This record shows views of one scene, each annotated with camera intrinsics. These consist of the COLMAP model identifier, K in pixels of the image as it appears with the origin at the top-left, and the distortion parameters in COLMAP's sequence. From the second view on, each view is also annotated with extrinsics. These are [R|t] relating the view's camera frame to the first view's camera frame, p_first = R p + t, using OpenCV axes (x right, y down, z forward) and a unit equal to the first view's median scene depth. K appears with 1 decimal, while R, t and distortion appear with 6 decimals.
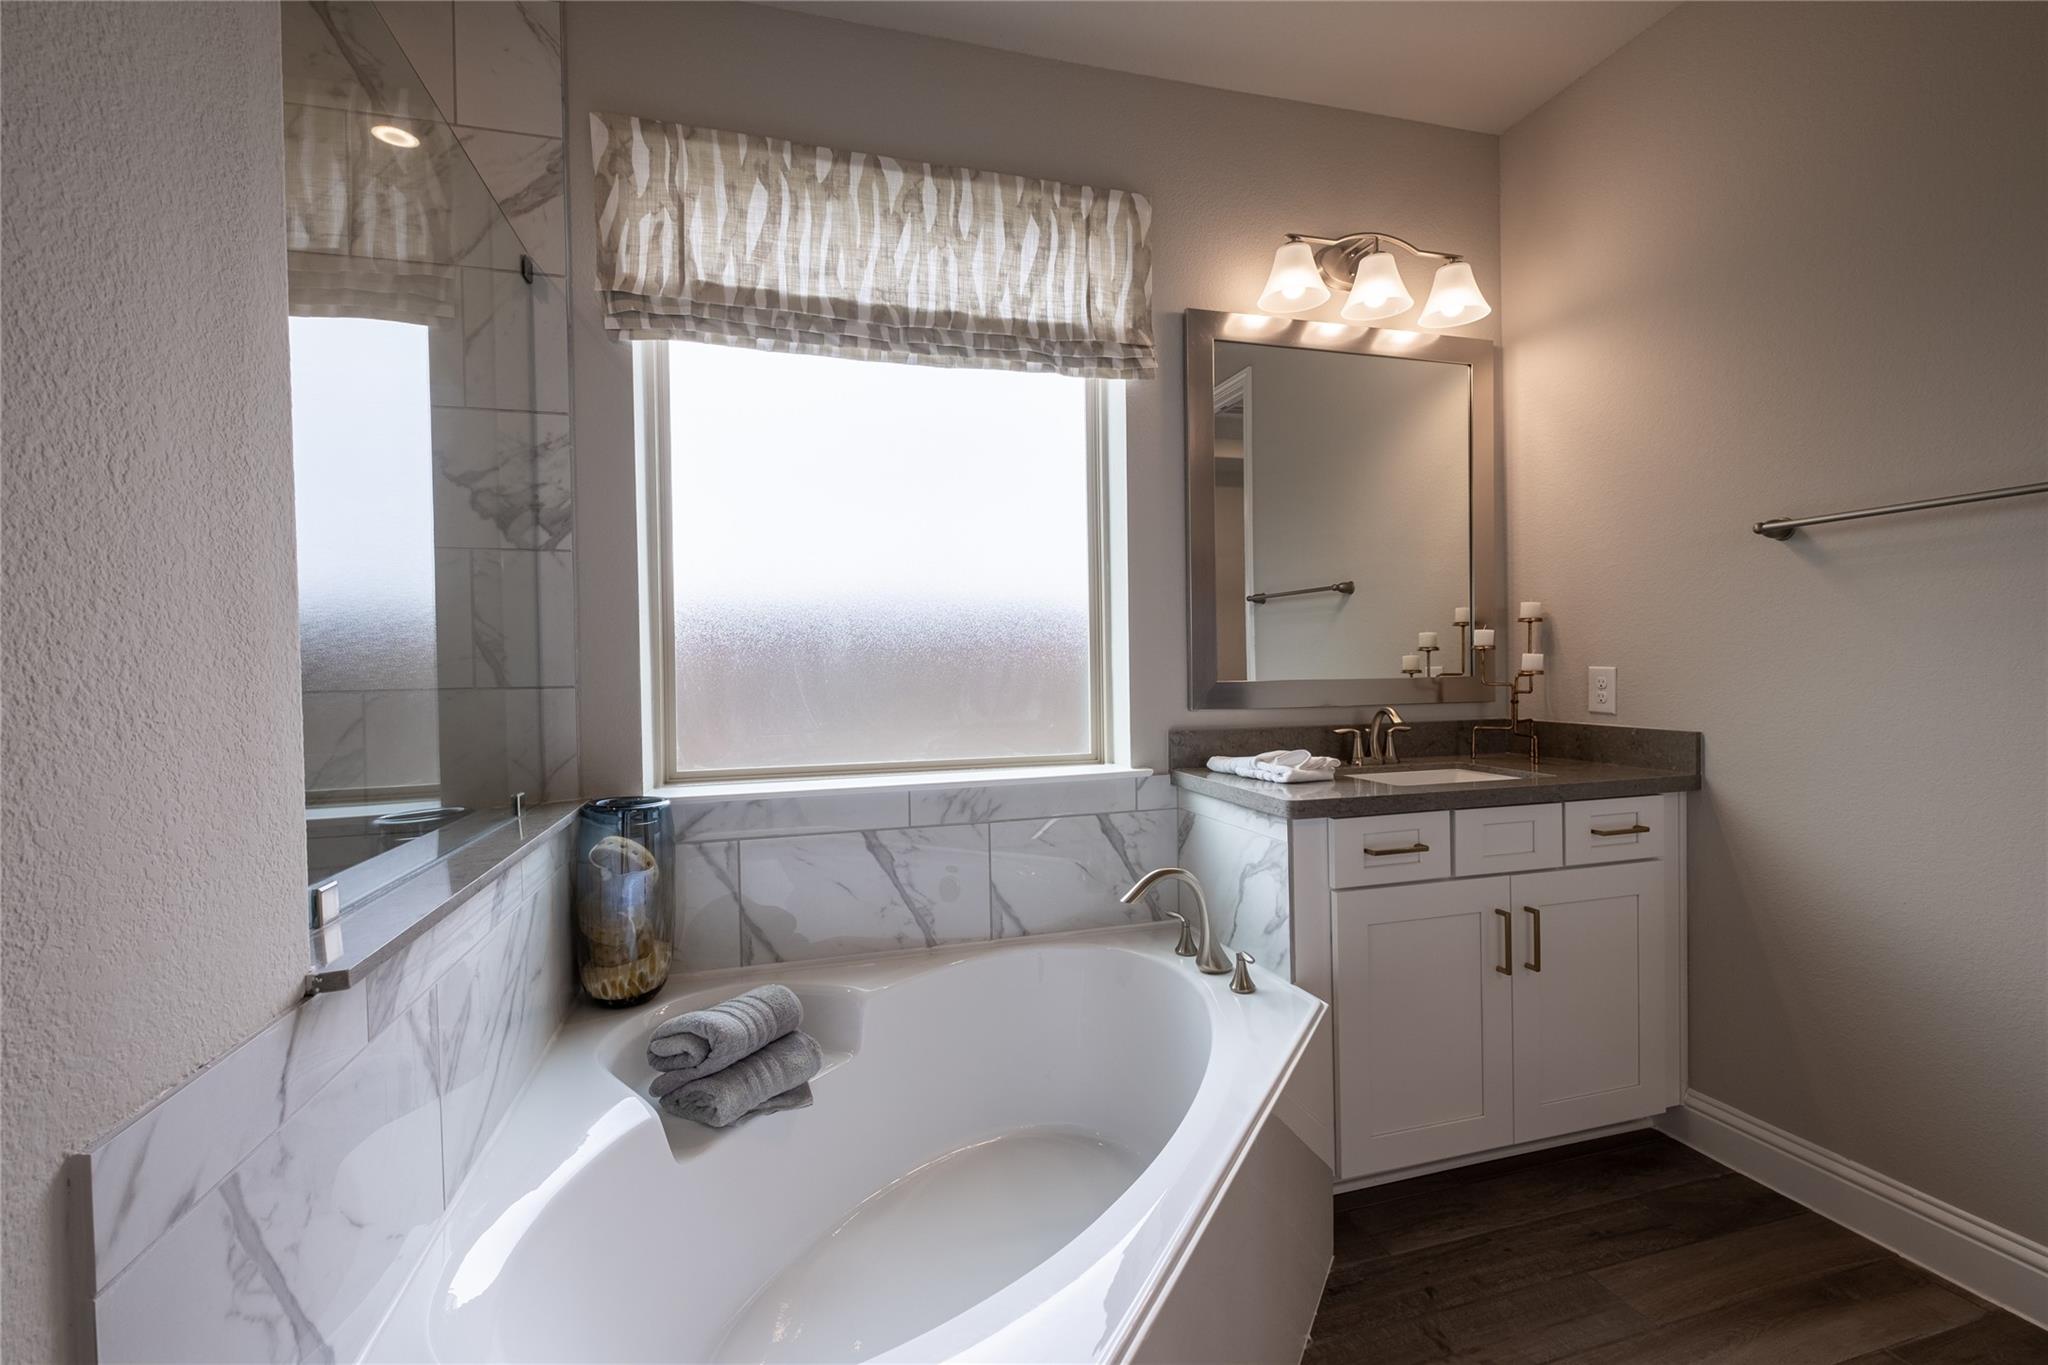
lens RADIAL K [[853.6, 0, 1024.0], [0, 853.6, 682.5], [0, 0, 1]] dist [0.010259, -0.000559]
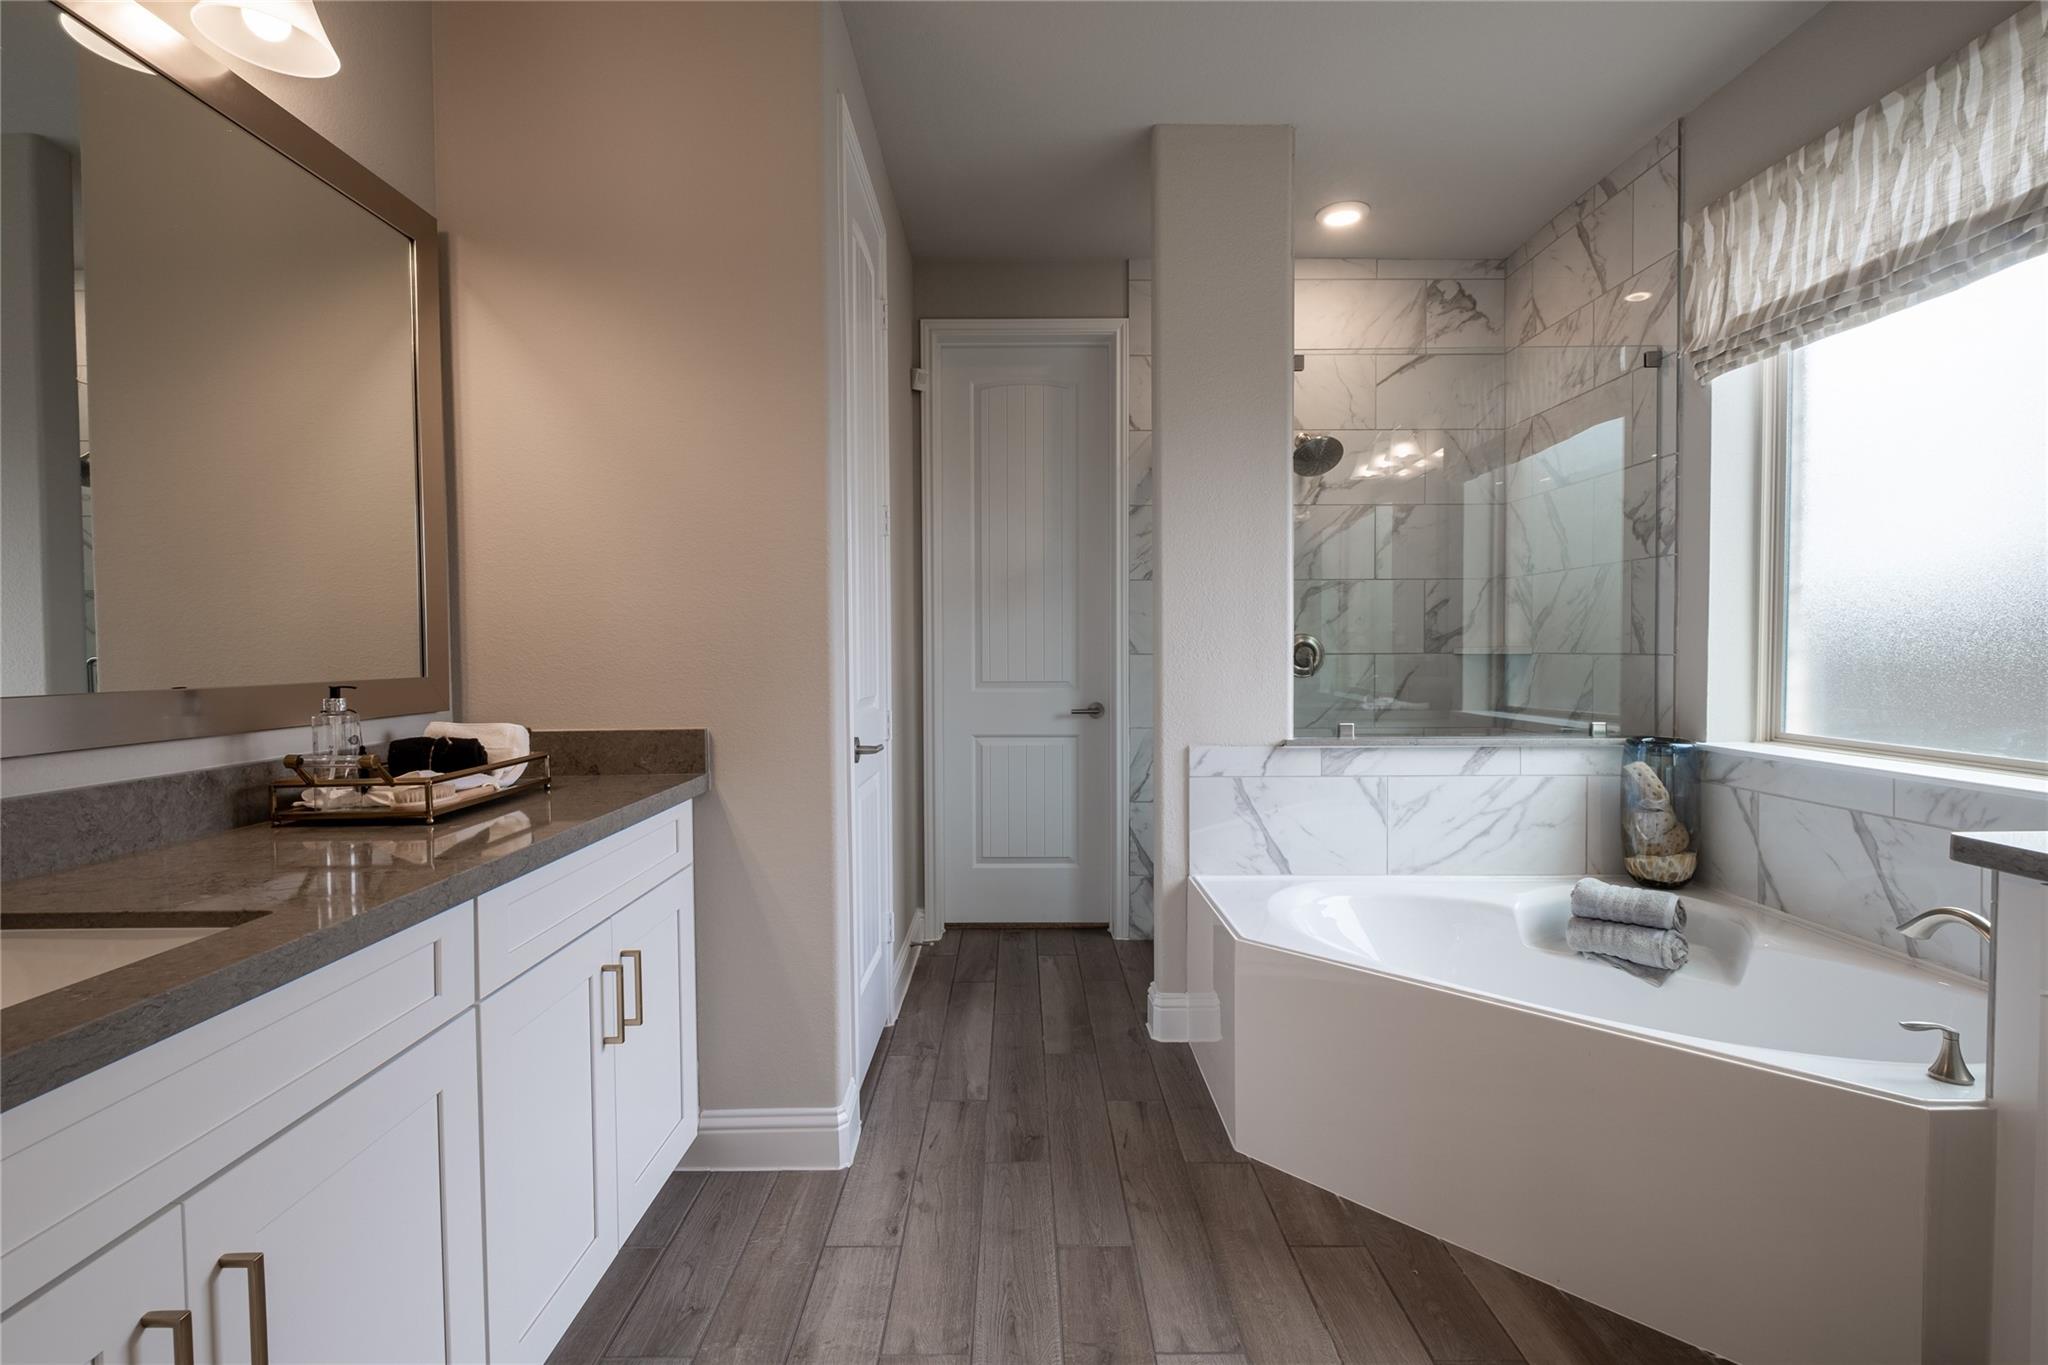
lens RADIAL K [[971.7, 0, 1024.0], [0, 971.7, 682.5], [0, 0, 1]] dist [0.000390, 0.000271]
pose [[-0.257446, 0.055049, -0.964723, 1.156721], [0.003032, 0.998417, 0.056163, -0.038799], [0.966288, 0.011534, -0.257206, 0.379982]]
